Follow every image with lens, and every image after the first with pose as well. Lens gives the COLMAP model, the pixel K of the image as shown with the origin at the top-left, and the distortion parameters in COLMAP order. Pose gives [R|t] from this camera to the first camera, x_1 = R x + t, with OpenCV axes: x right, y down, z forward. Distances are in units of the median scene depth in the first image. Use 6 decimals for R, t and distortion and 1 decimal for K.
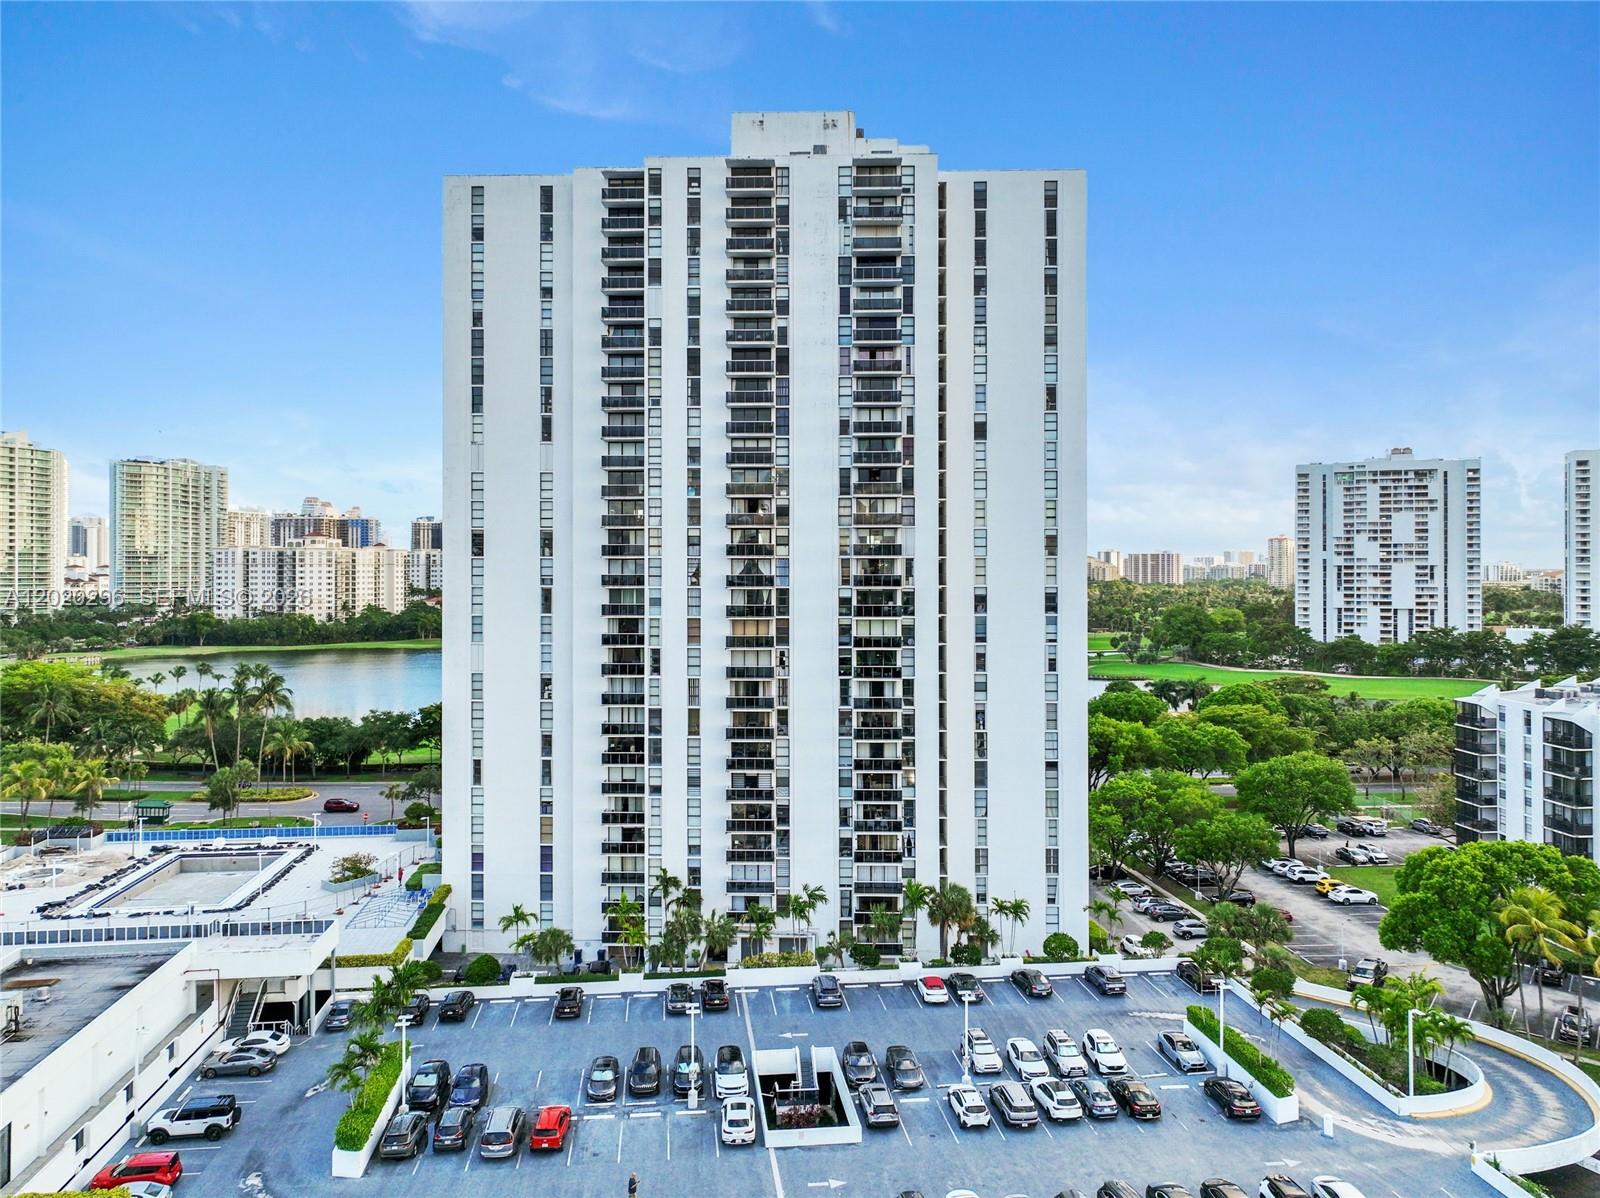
lens RADIAL K [[1137.5, 0, 793.4], [0, 1137.5, 565.5], [0, 0, 1]] dist [0.006610, 0.005041]
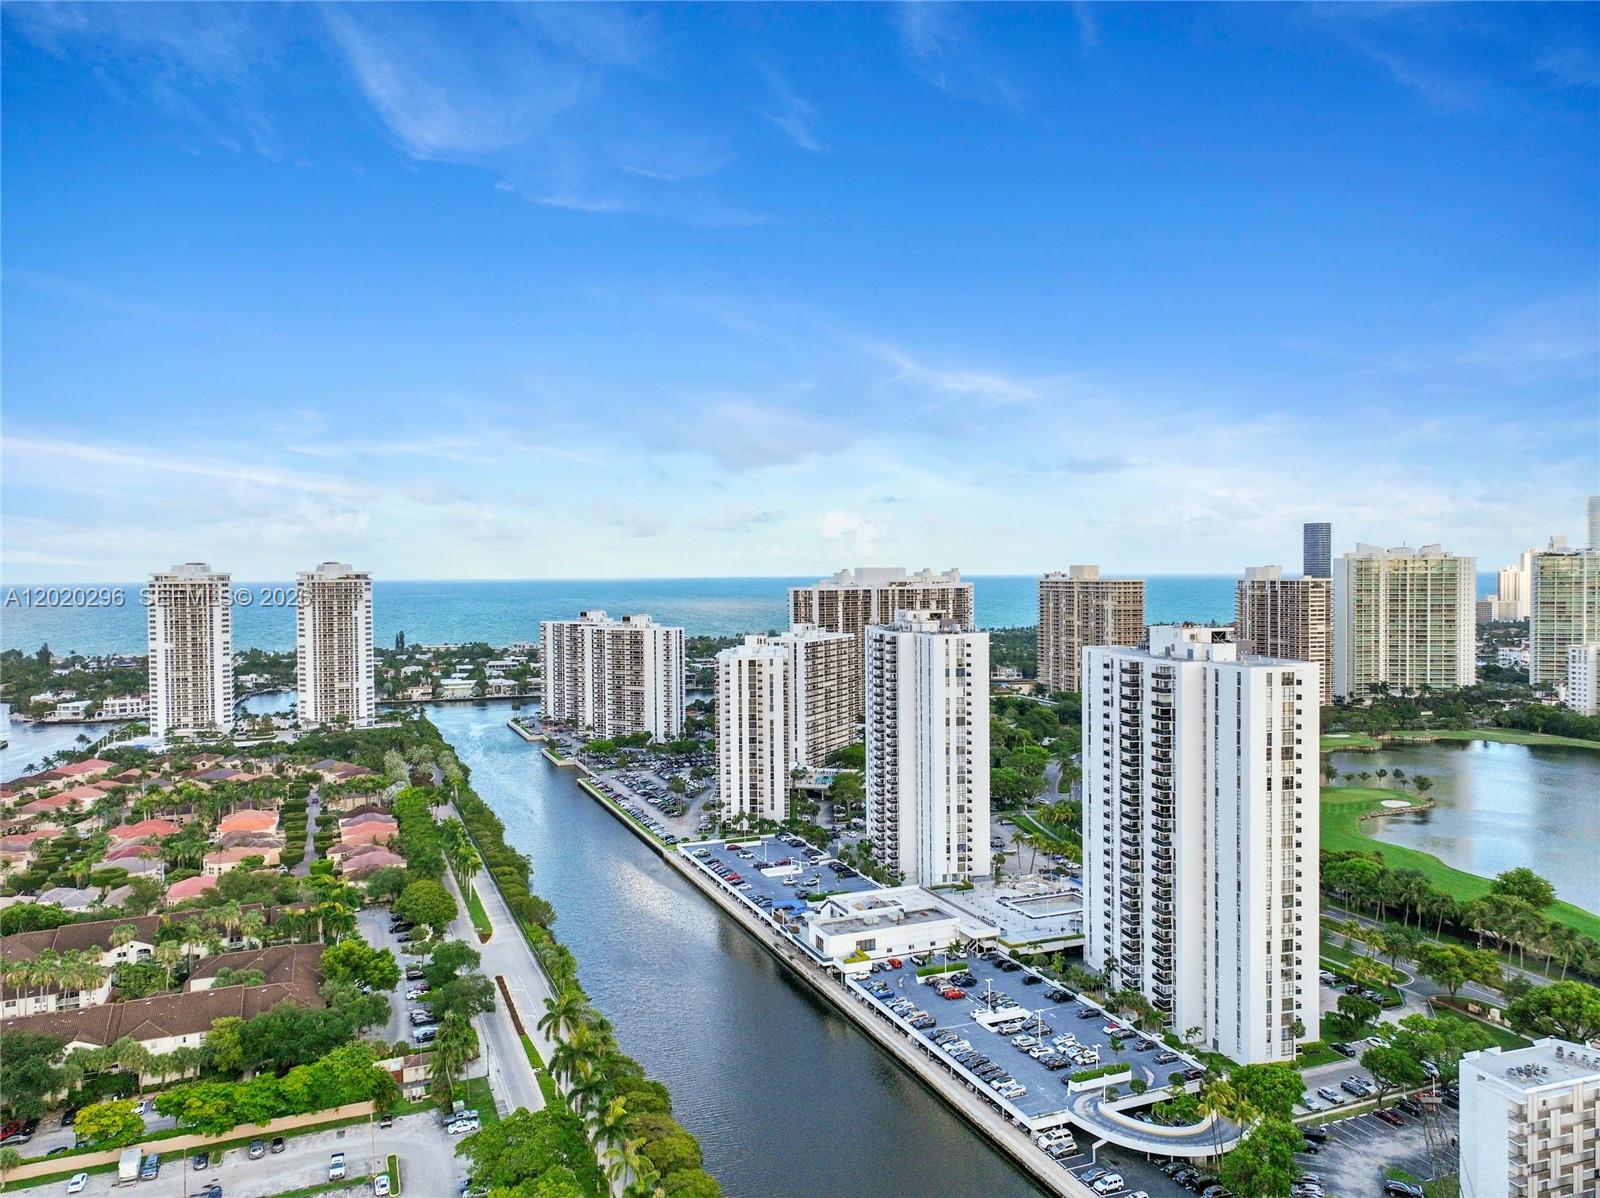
lens RADIAL K [[1123.5, 0, 797.4], [0, 1123.5, 599.1], [0, 0, 1]] dist [0.006534, 0.007003]
pose [[0.277592, 0.021722, -0.960453, 1.841303], [0.010884, 0.999609, 0.025753, -0.512966], [0.960637, -0.017602, 0.277247, -0.256882]]
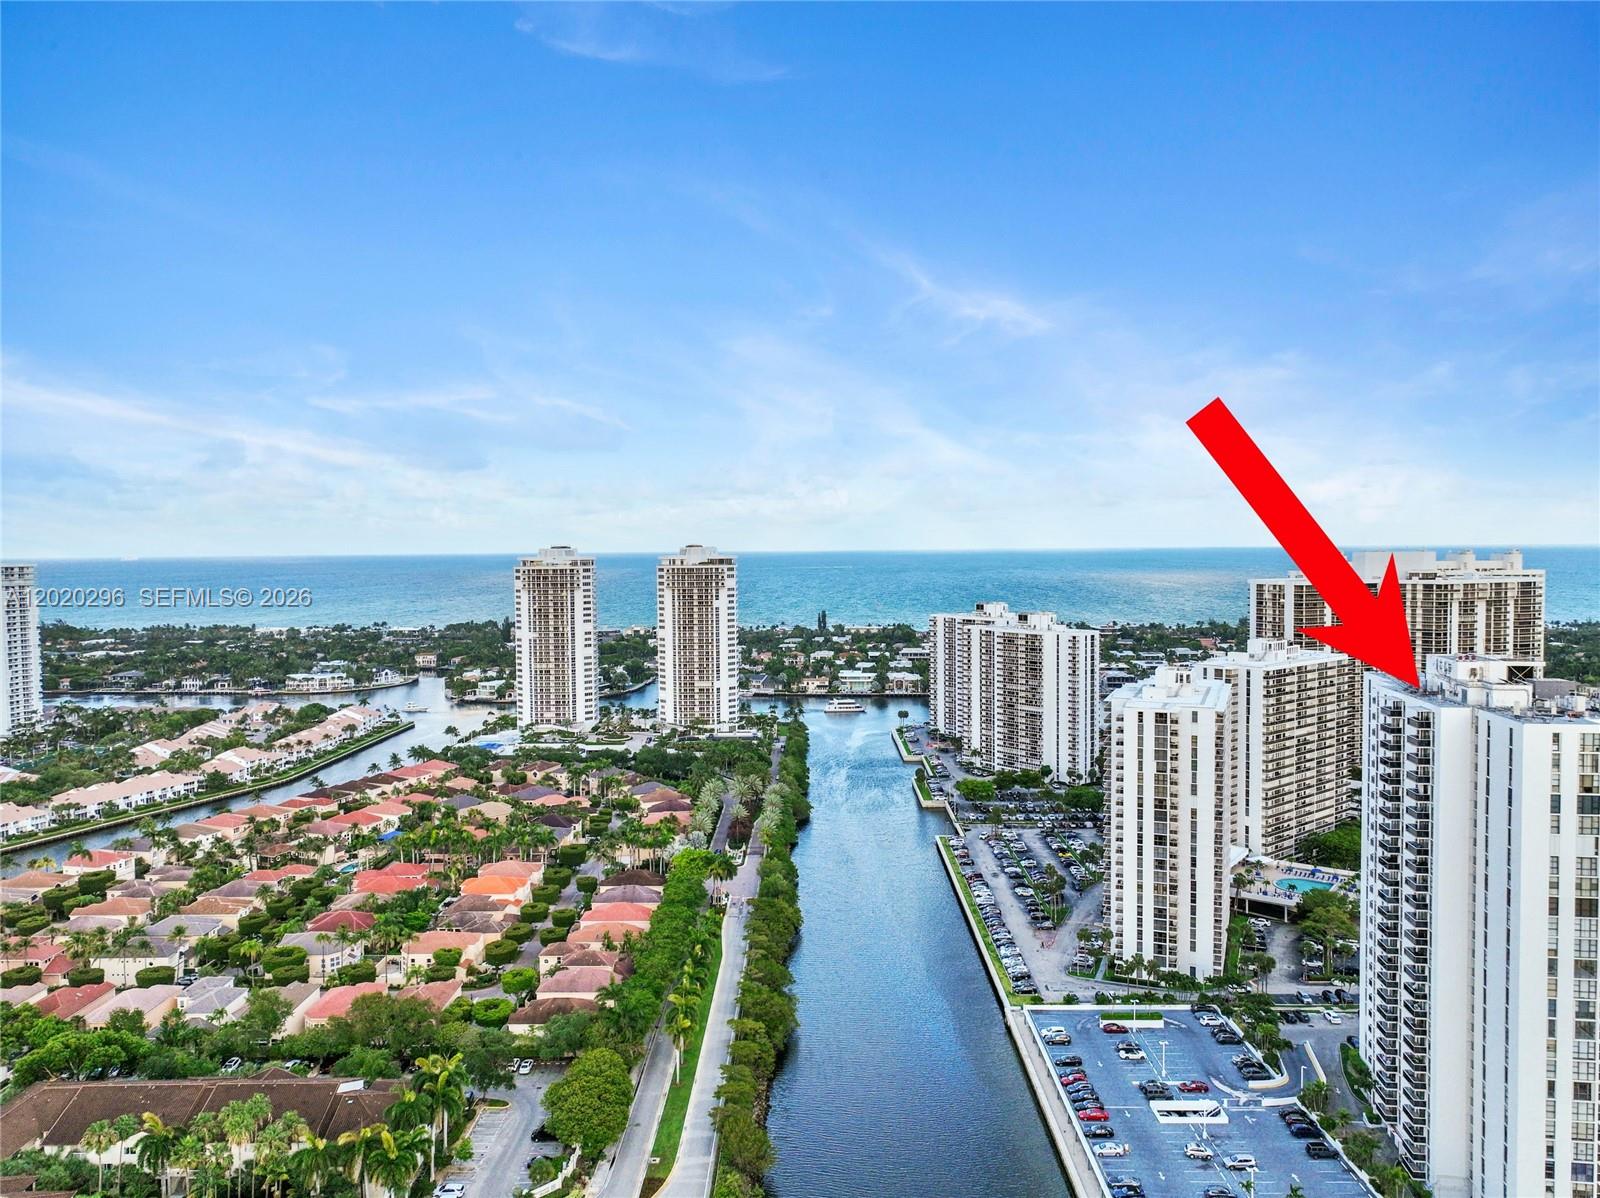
lens RADIAL K [[1123.5, 0, 797.4], [0, 1123.5, 599.1], [0, 0, 1]] dist [0.006534, 0.007003]
pose [[-0.129109, 0.049161, -0.990411, 0.657481], [0.012336, 0.998773, 0.047967, -0.571713], [0.991554, -0.006025, -0.129557, 0.171024]]
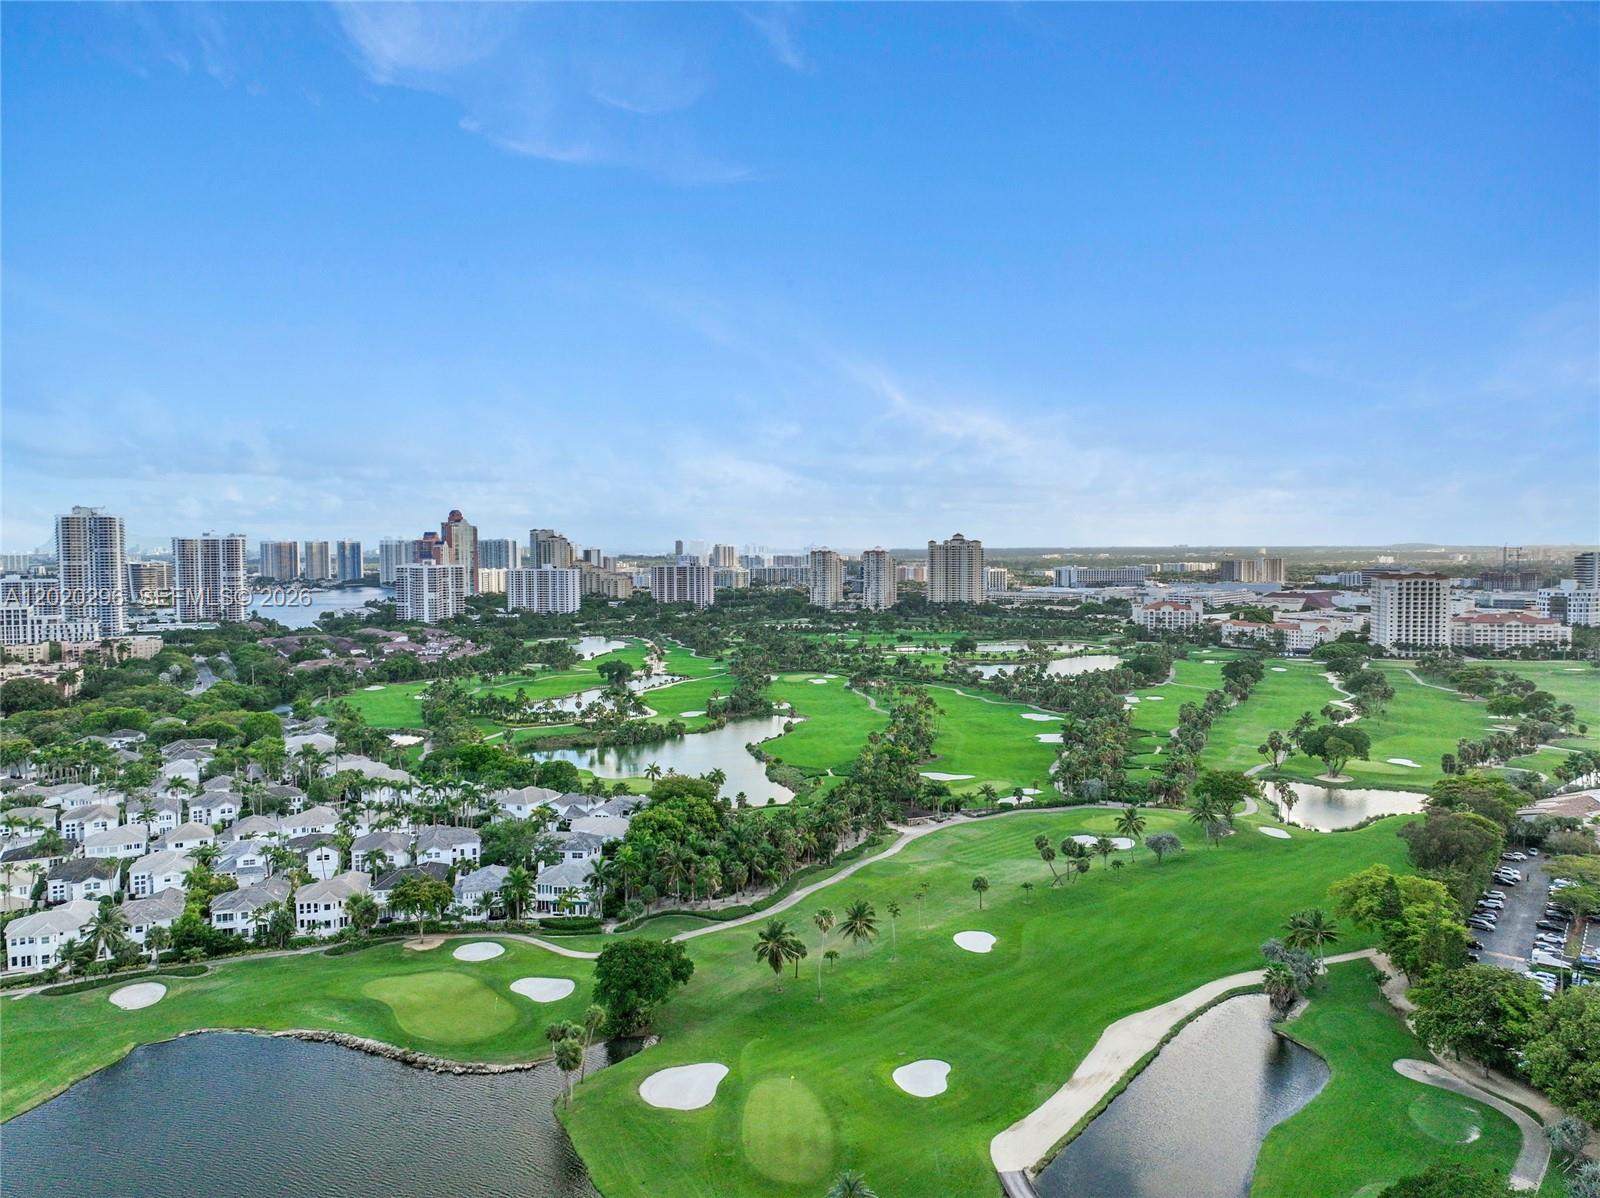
lens RADIAL K [[1118.7, 0, 790.4], [0, 1118.7, 597.8], [0, 0, 1]] dist [0.006958, 0.007482]
pose [[0.878644, -0.027027, 0.476712, -0.169921], [0.003841, 0.998764, 0.049546, -0.422211], [-0.477462, -0.041702, 0.877662, 3.333610]]
